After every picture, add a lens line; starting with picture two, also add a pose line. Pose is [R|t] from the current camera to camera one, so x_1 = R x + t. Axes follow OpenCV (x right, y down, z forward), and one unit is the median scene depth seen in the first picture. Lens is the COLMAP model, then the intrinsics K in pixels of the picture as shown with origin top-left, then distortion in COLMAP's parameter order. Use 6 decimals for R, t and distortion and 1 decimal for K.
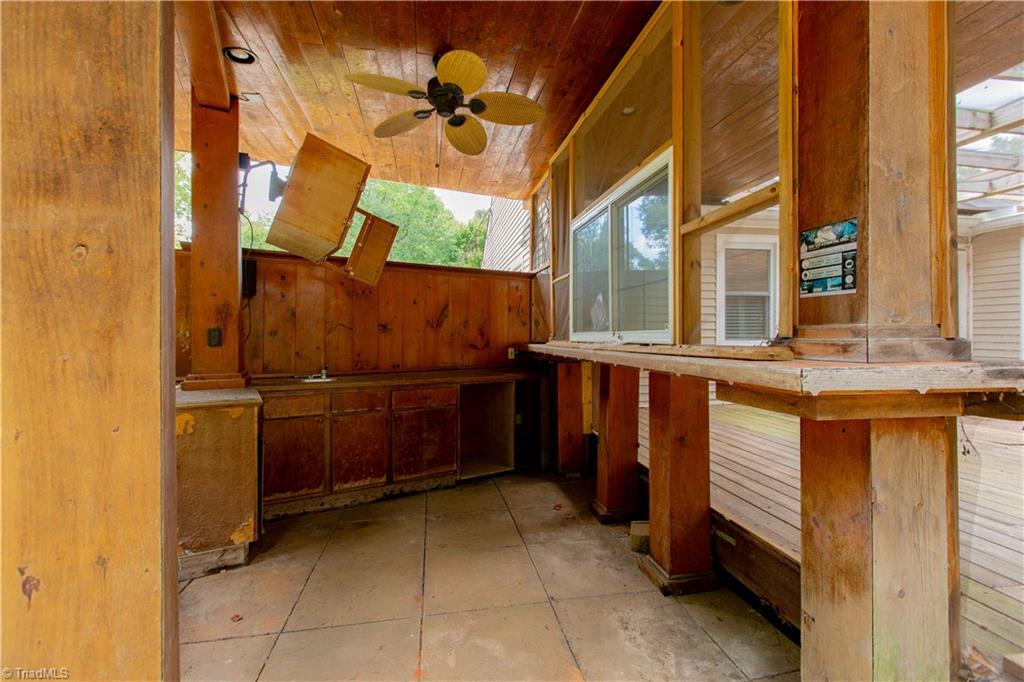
lens RADIAL K [[459.5, 0, 513.7], [0, 459.5, 336.9], [0, 0, 1]] dist [0.001147, -0.000717]
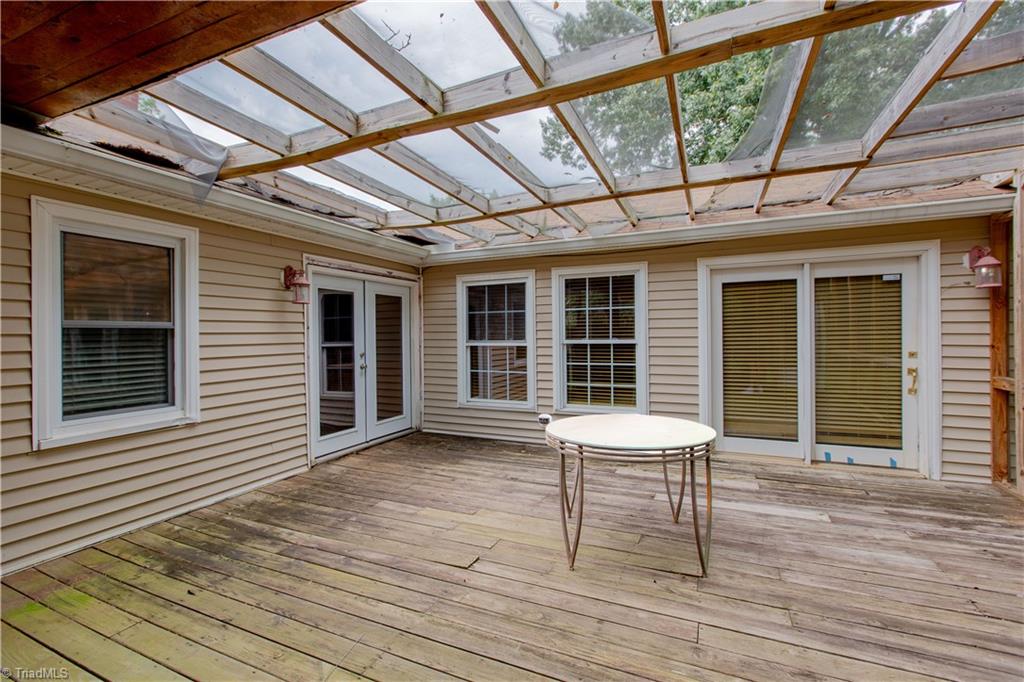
lens RADIAL K [[459.5, 0, 507.5], [0, 459.5, 341.4], [0, 0, 1]] dist [0.001147, -0.000717]
pose [[0.564906, -0.009023, 0.825106, 0.335205], [0.011307, 0.999931, 0.003193, -0.072992], [-0.825078, 0.007526, 0.564969, 0.343838]]
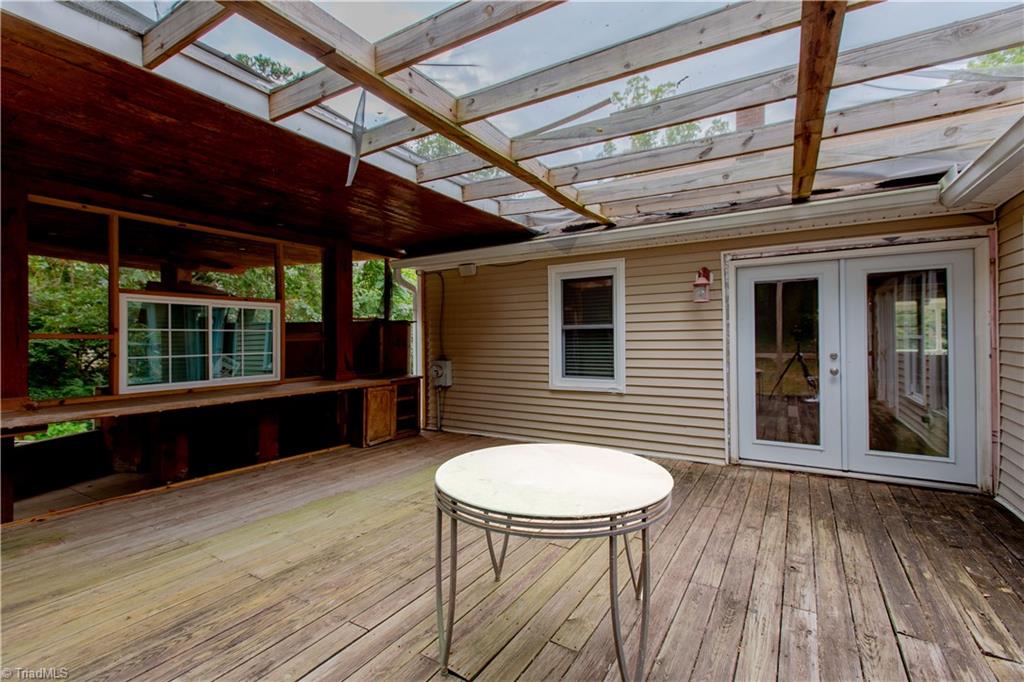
lens RADIAL K [[459.5, 0, 510.2], [0, 459.5, 334.8], [0, 0, 1]] dist [0.001147, -0.000717]
pose [[0.734249, -0.002392, -0.678876, 1.050658], [0.000929, 0.999996, -0.002519, -0.078064], [0.678879, 0.001219, 0.734249, 0.235835]]
